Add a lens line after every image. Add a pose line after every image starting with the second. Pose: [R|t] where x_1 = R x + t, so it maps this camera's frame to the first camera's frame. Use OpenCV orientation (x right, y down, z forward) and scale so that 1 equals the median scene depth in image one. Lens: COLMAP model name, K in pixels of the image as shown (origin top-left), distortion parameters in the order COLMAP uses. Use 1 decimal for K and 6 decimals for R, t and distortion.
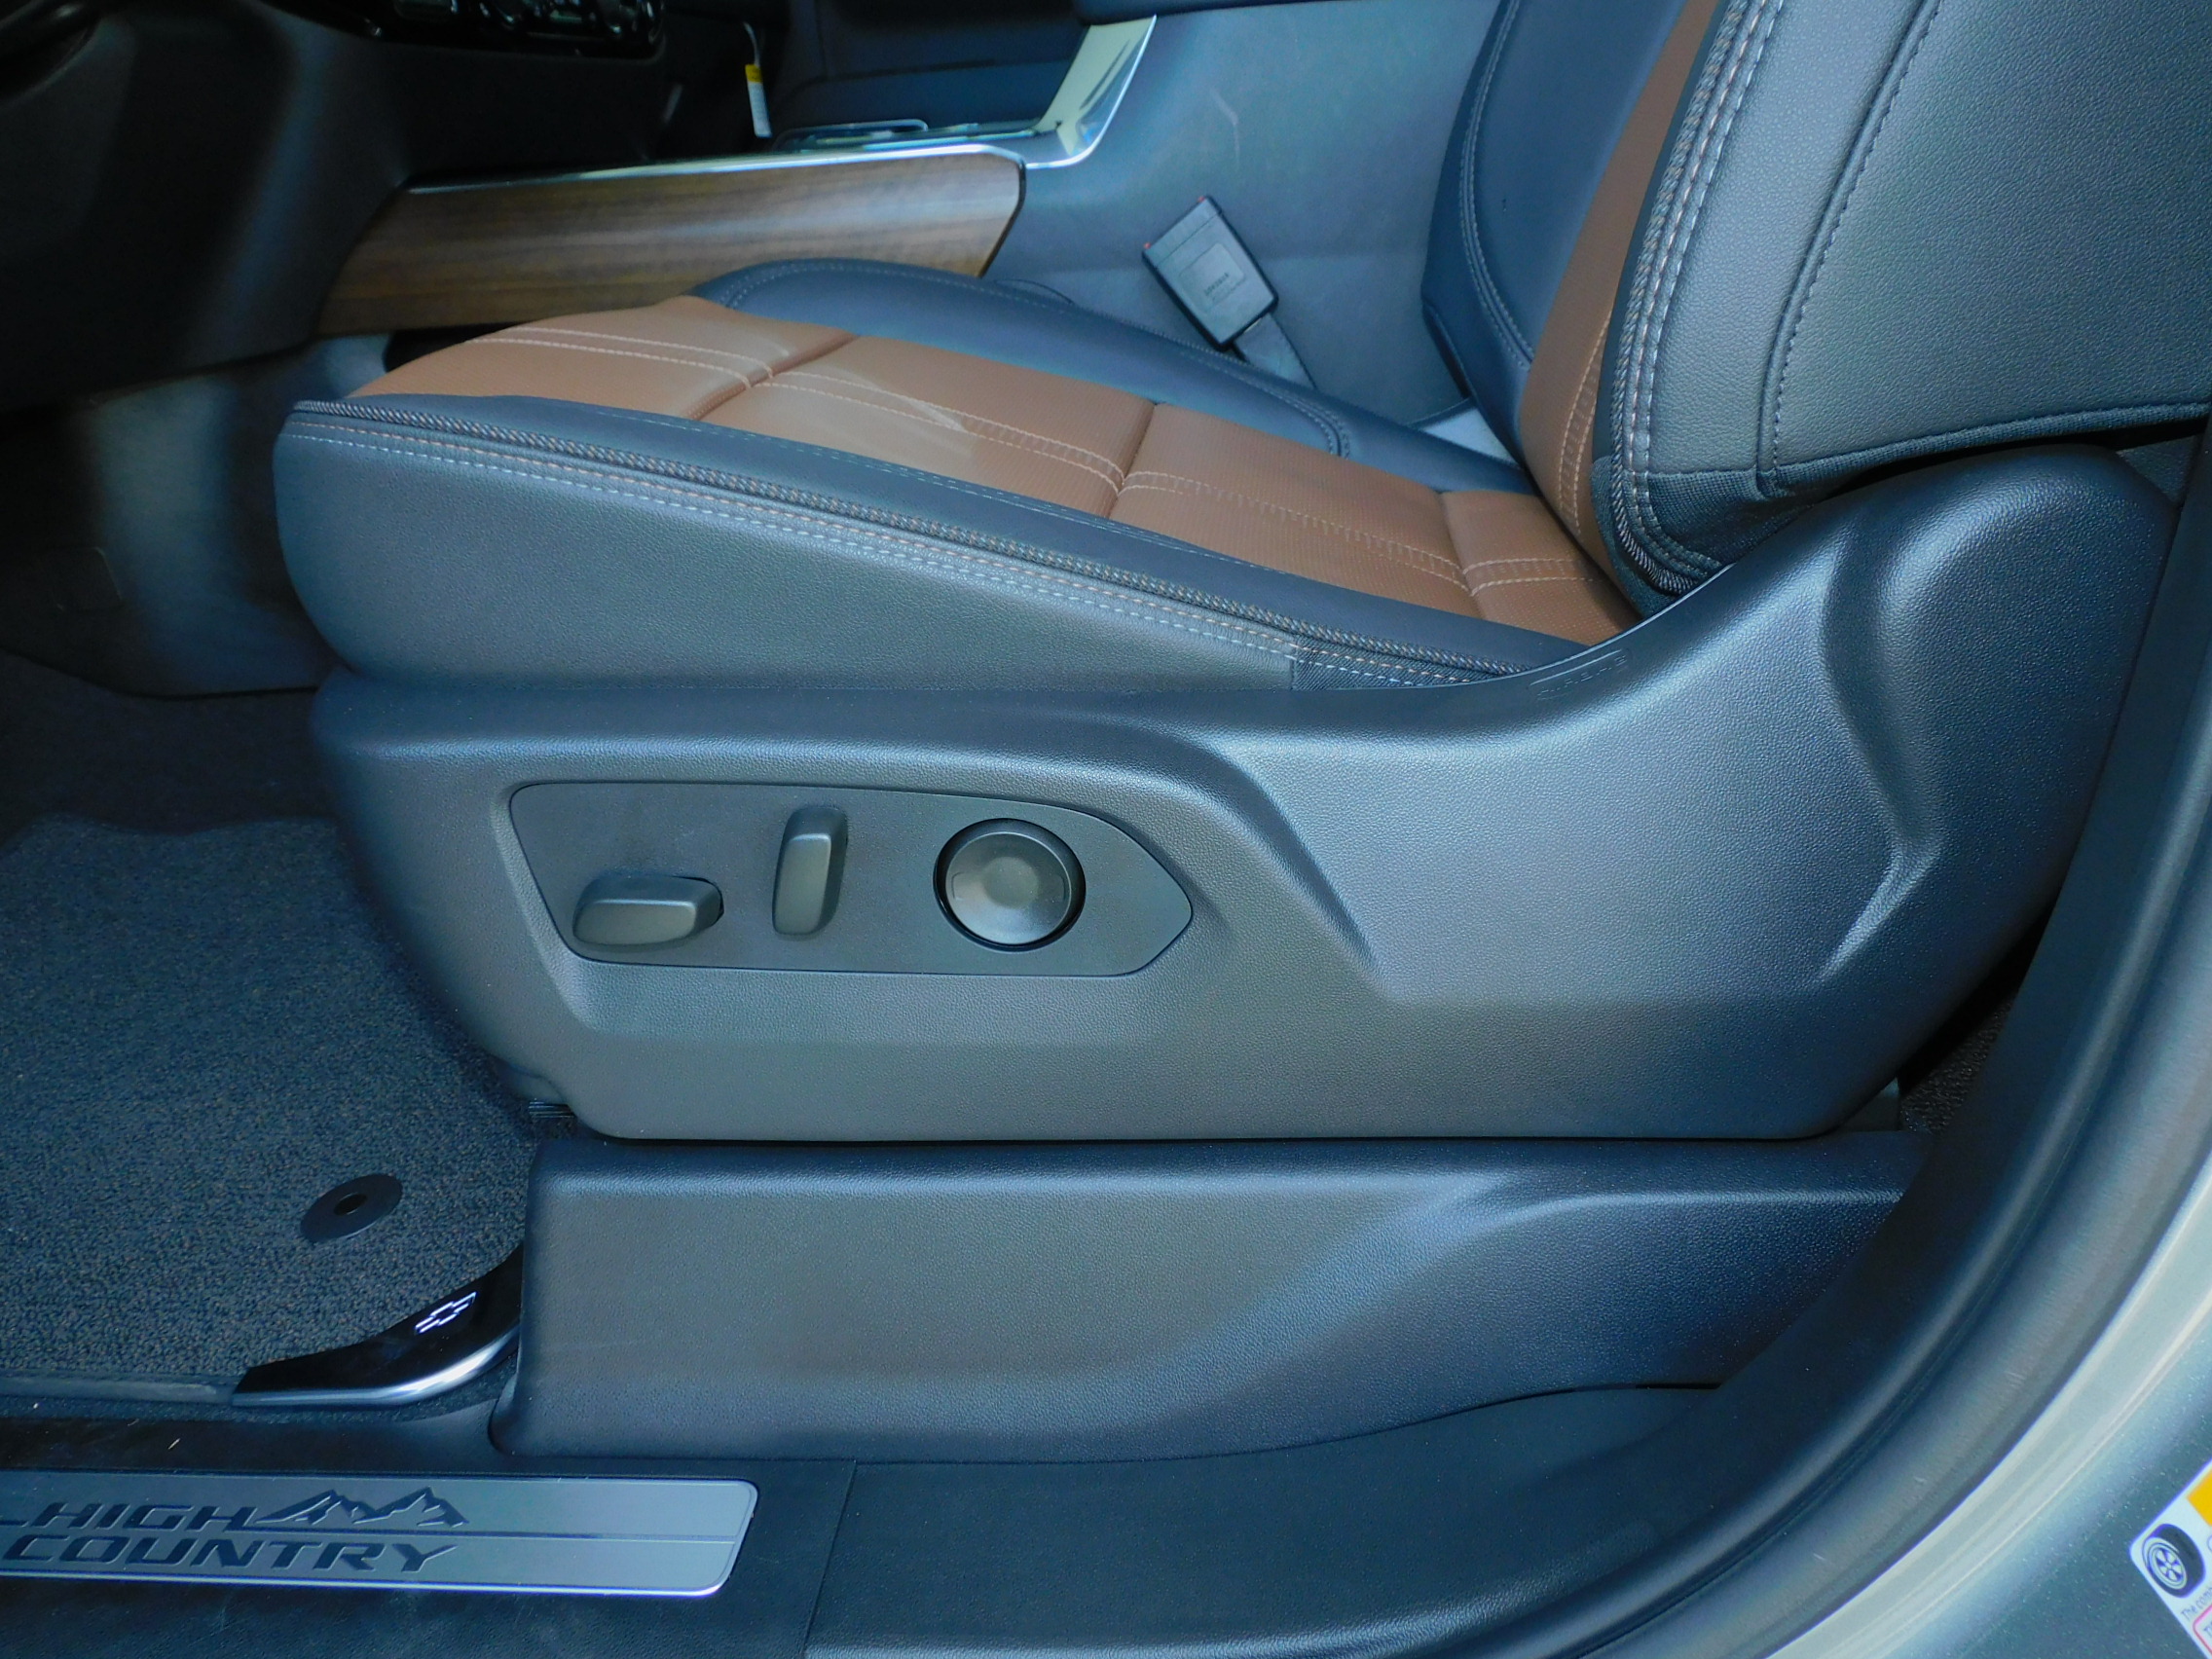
lens RADIAL K [[1575.7, 0, 1118.7], [0, 1575.7, 828.2], [0, 0, 1]] dist [-0.007382, -0.008065]
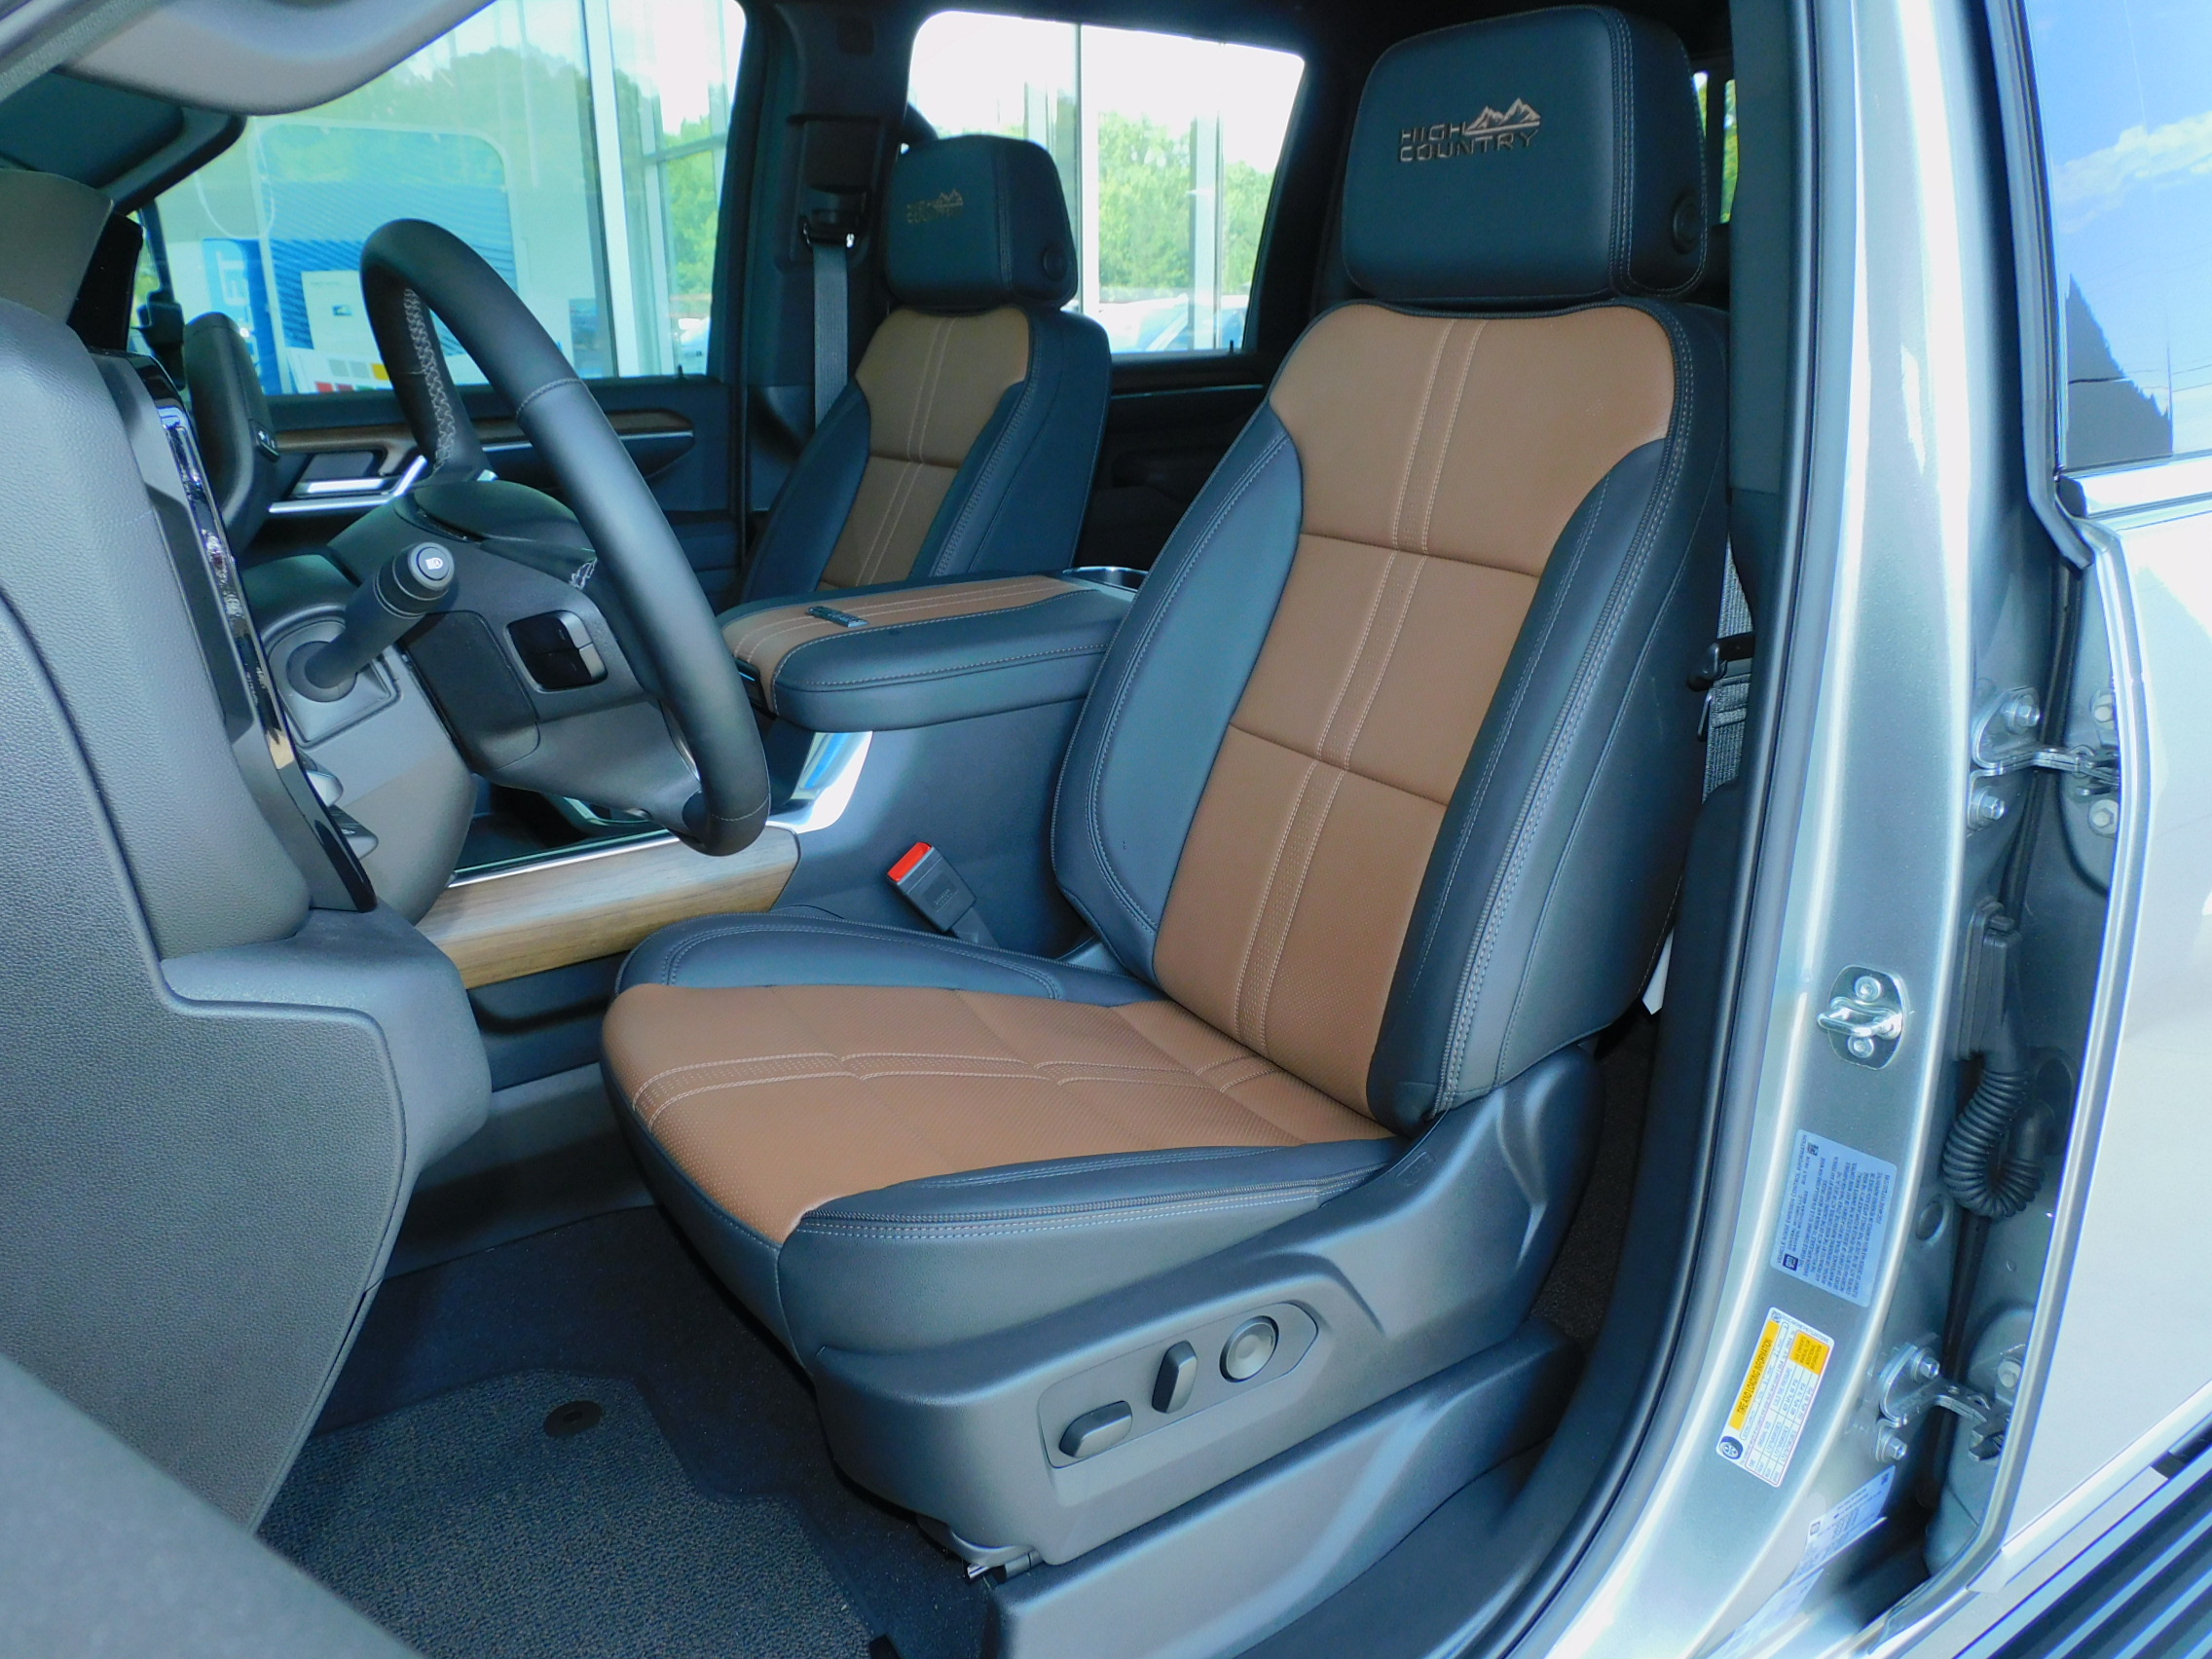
lens RADIAL K [[1575.7, 0, 1111.3], [0, 1575.7, 822.0], [0, 0, 1]] dist [-0.007382, -0.008065]
pose [[0.786091, -0.145610, 0.600715, -1.276649], [0.213369, 0.976041, -0.042626, -0.555770], [-0.580116, 0.161682, 0.798326, -0.603628]]
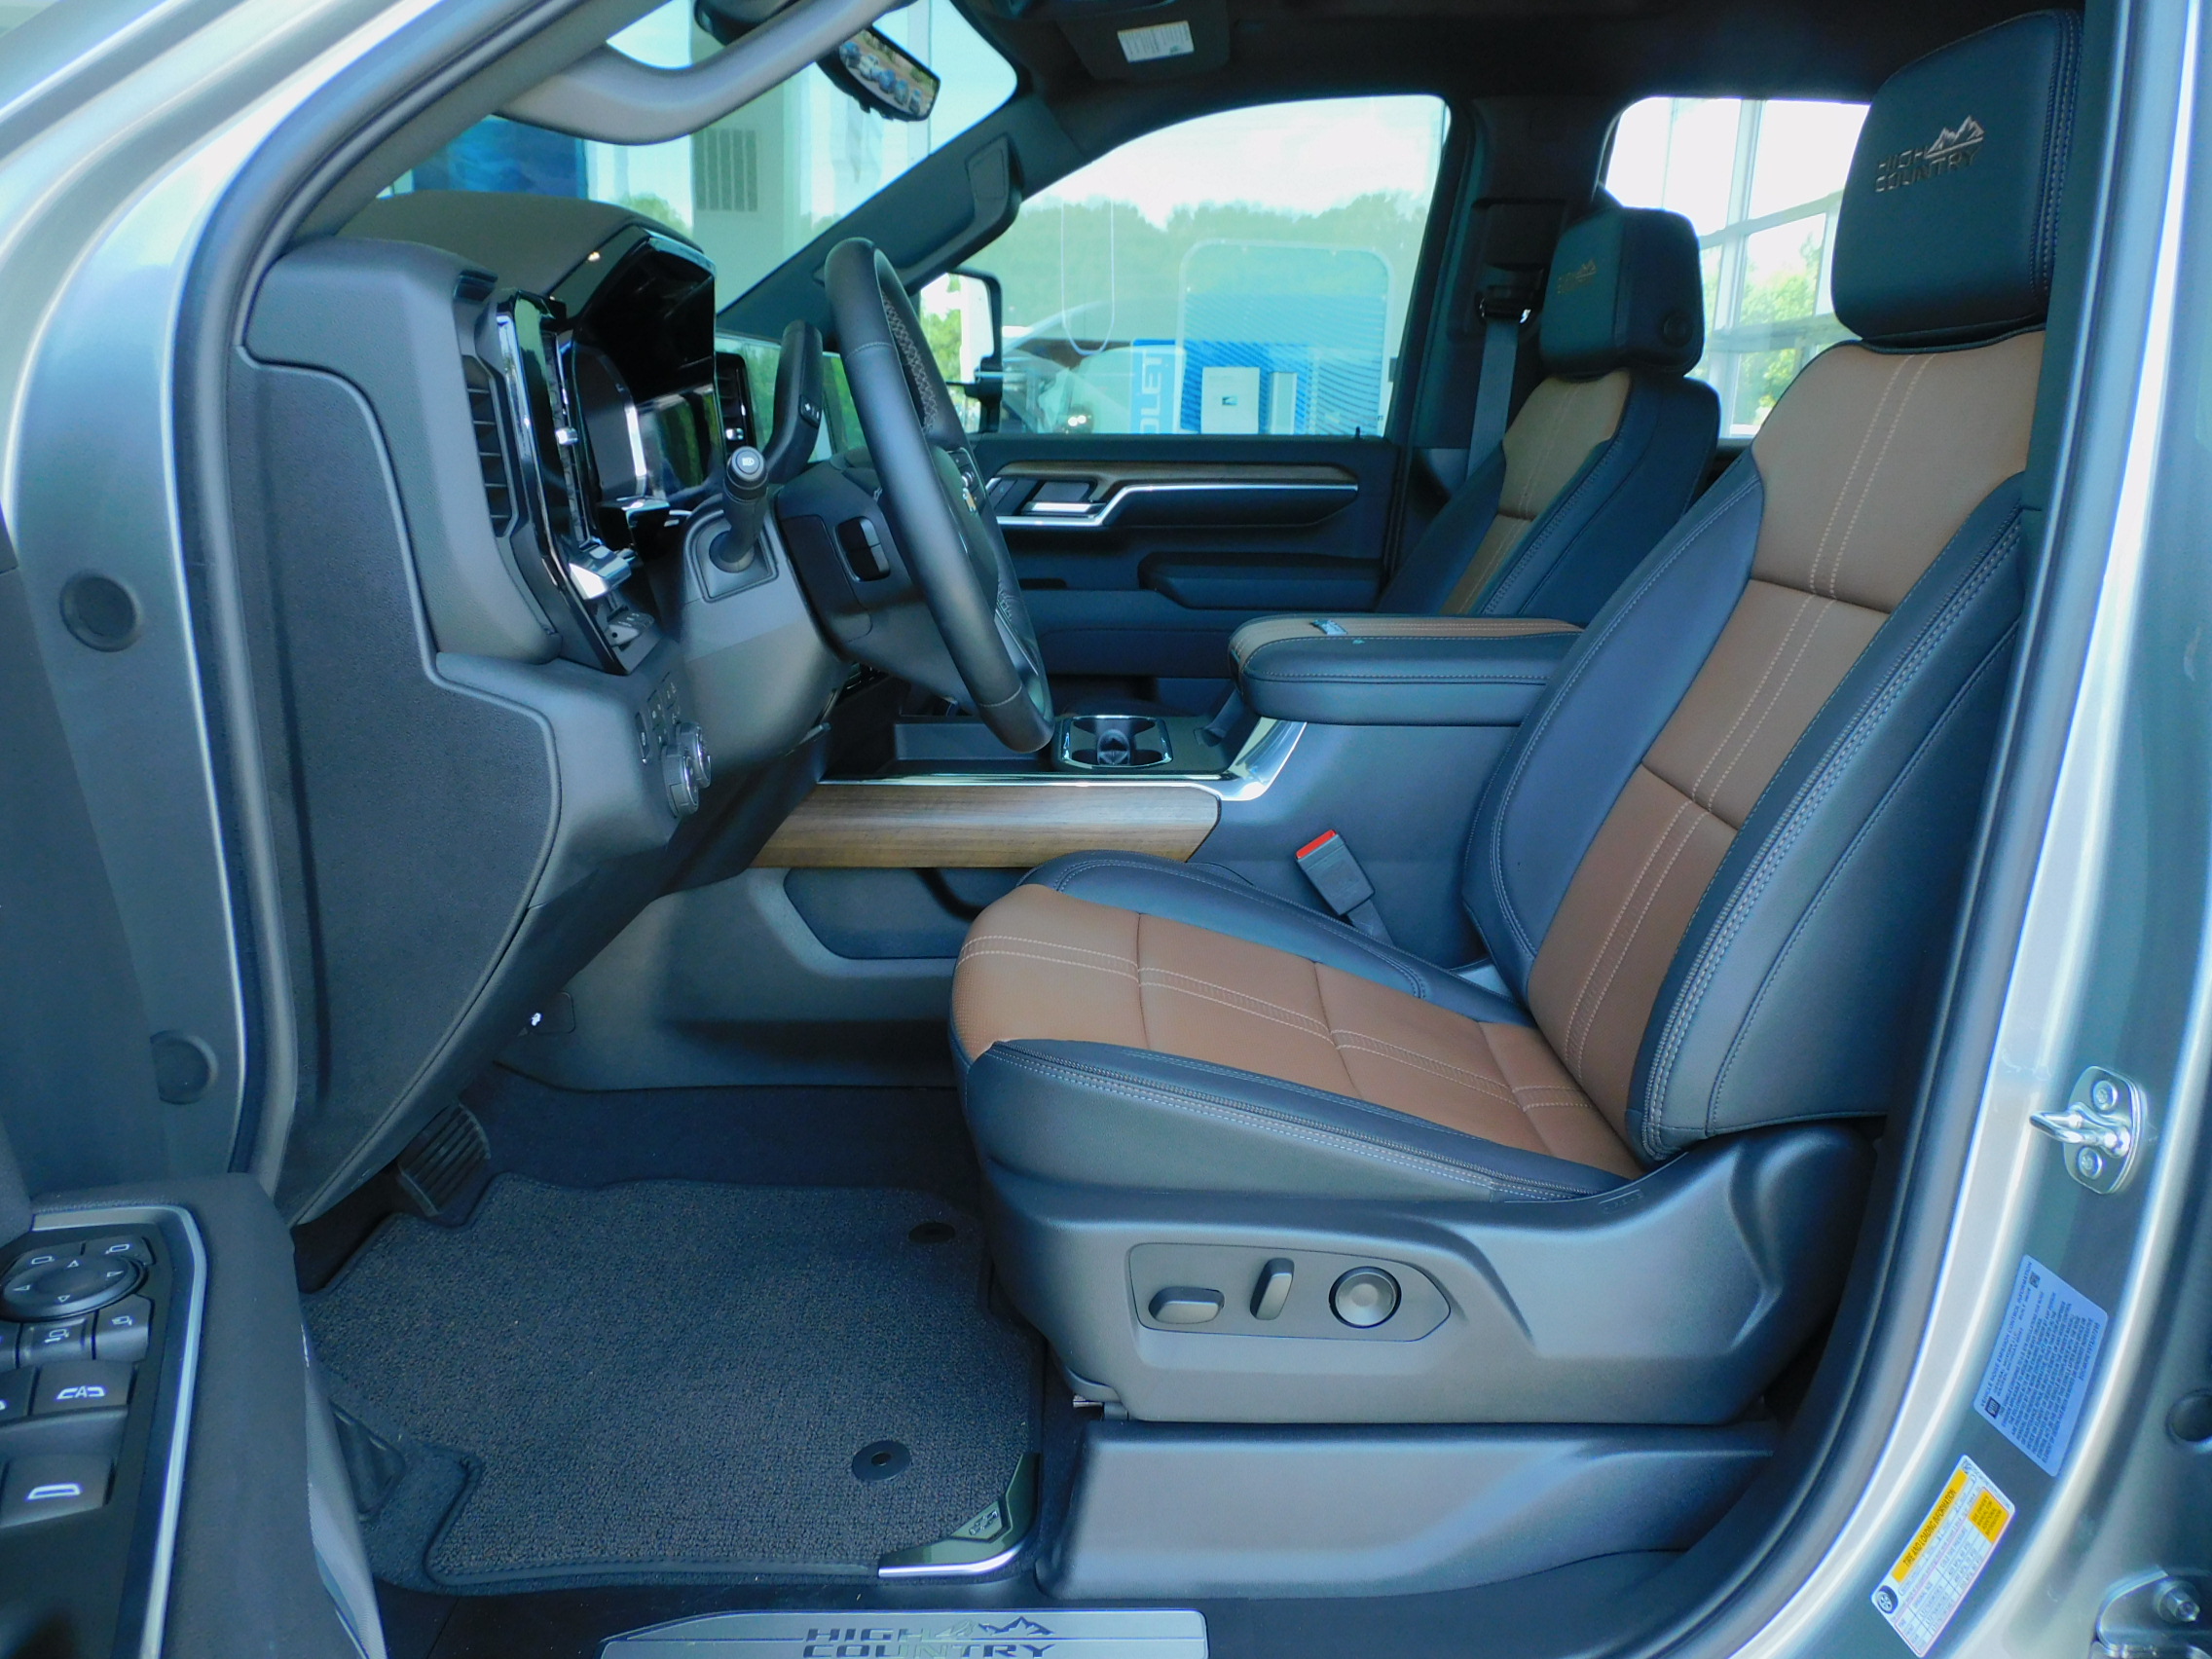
lens RADIAL K [[1575.7, 0, 1117.3], [0, 1575.7, 825.9], [0, 0, 1]] dist [-0.007382, -0.008065]
pose [[0.991735, 0.050792, 0.117819, -0.651892], [-0.031442, 0.986514, -0.160630, -0.228075], [-0.124389, 0.155598, 0.979957, -1.076655]]
